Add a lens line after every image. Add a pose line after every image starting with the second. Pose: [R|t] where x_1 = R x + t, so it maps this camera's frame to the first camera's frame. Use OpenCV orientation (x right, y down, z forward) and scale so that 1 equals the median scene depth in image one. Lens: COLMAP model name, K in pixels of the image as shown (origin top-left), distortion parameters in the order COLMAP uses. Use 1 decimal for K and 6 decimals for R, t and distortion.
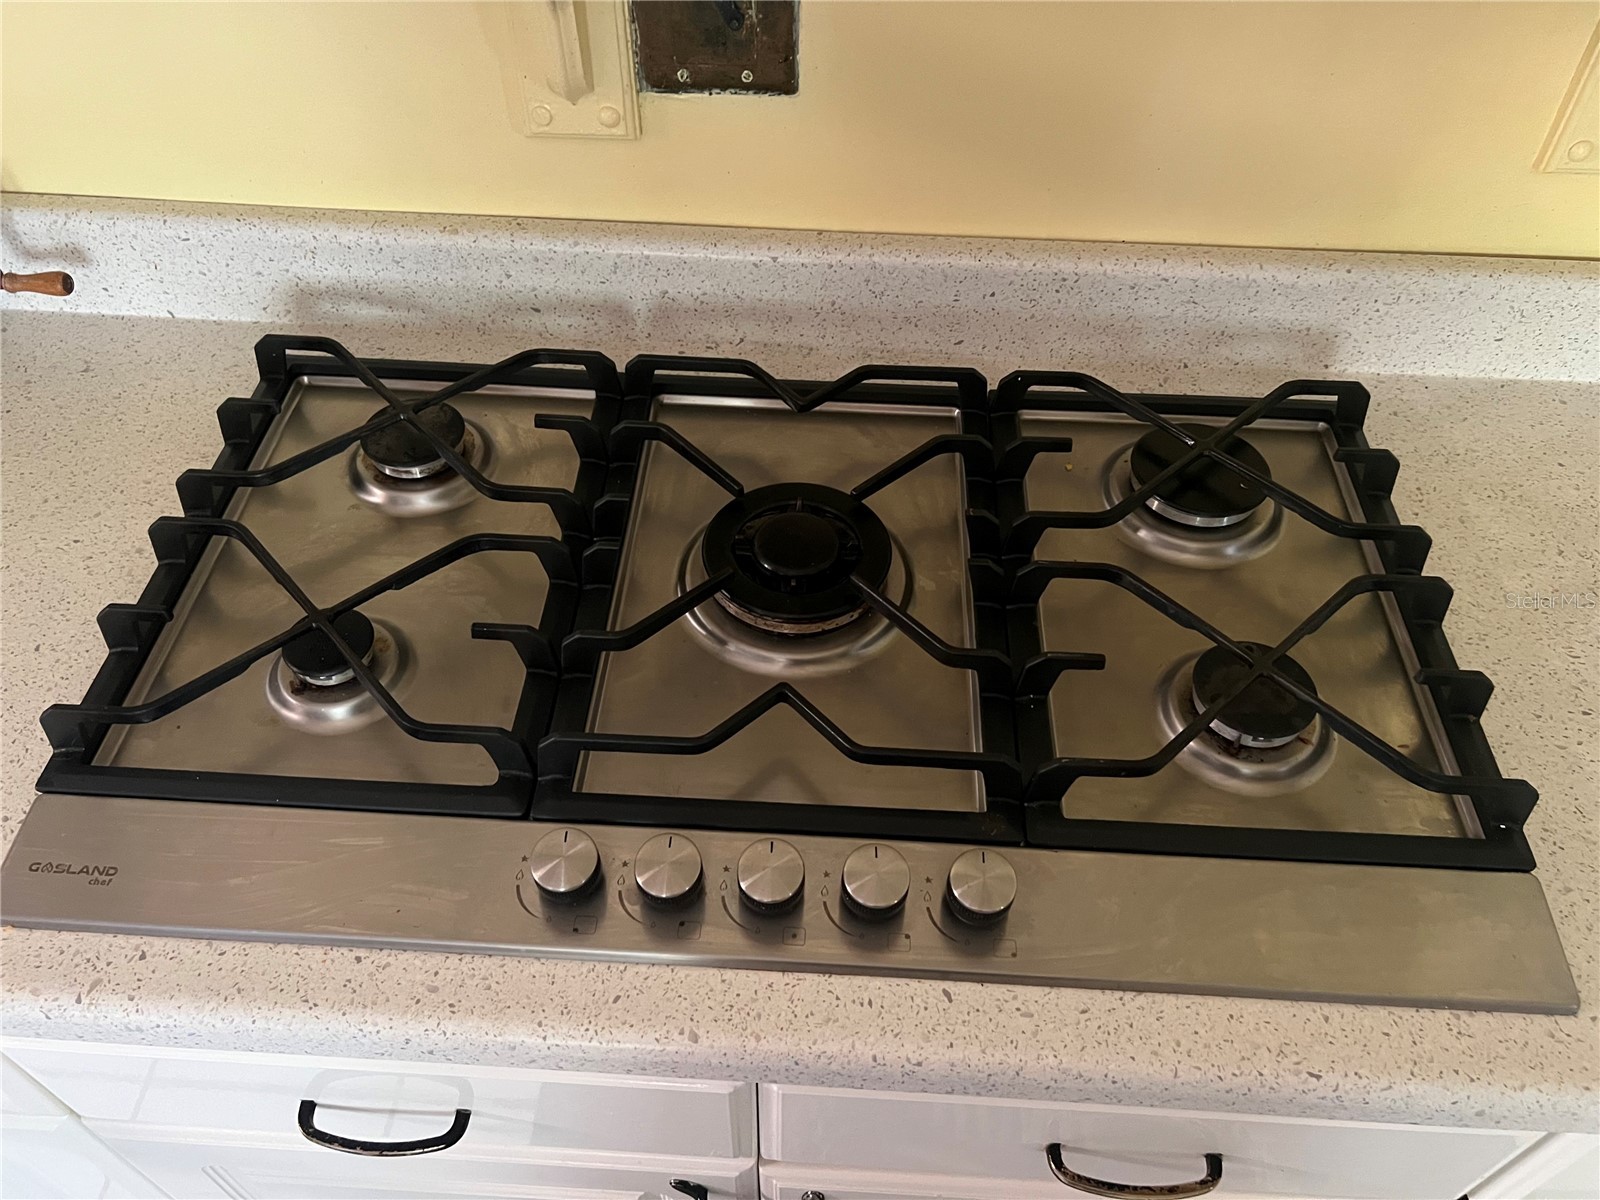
lens RADIAL K [[1195.6, 0, 800.0], [0, 1195.6, 600.0], [0, 0, 1]] dist [-0.001710, -0.001571]
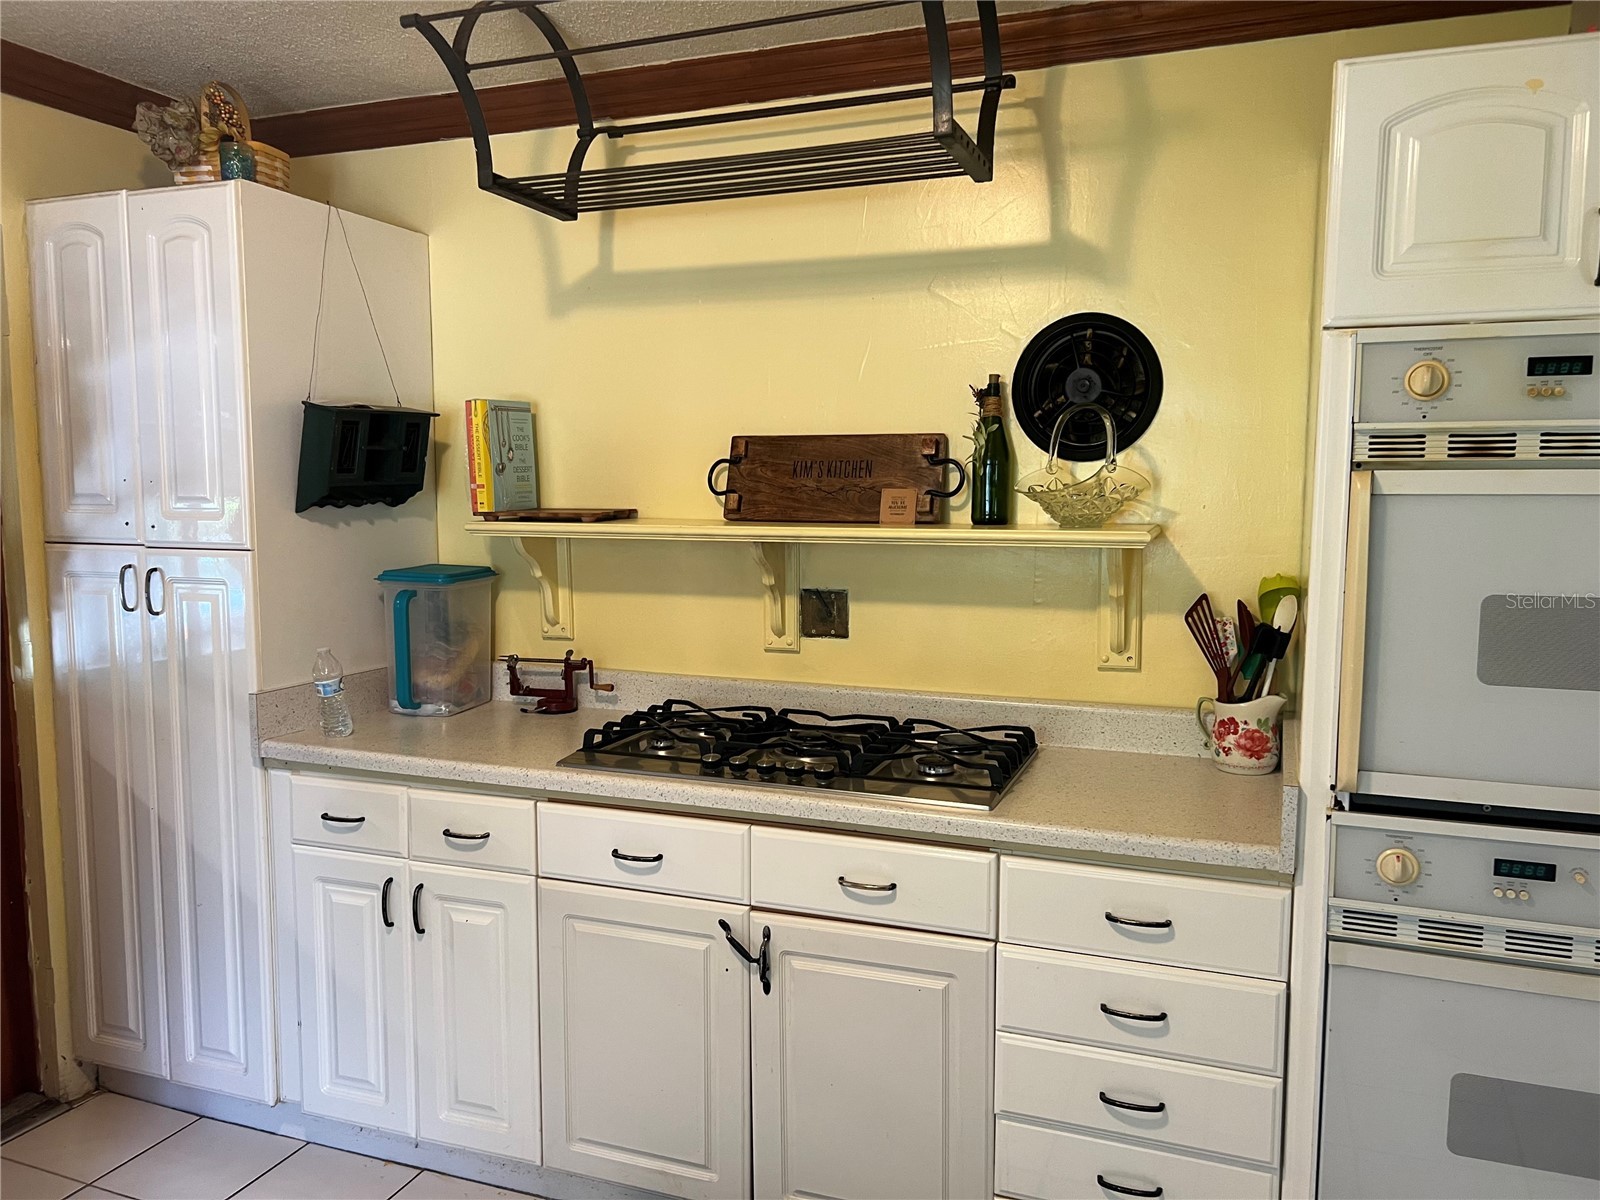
lens RADIAL K [[1175.2, 0, 800.0], [0, 1175.2, 600.0], [0, 0, 1]] dist [0.042403, -0.055809]
pose [[0.953378, 0.019770, -0.301132, 0.796803], [-0.218655, 0.732995, -0.644134, 1.500333], [0.207993, 0.679947, 0.703144, -1.242774]]
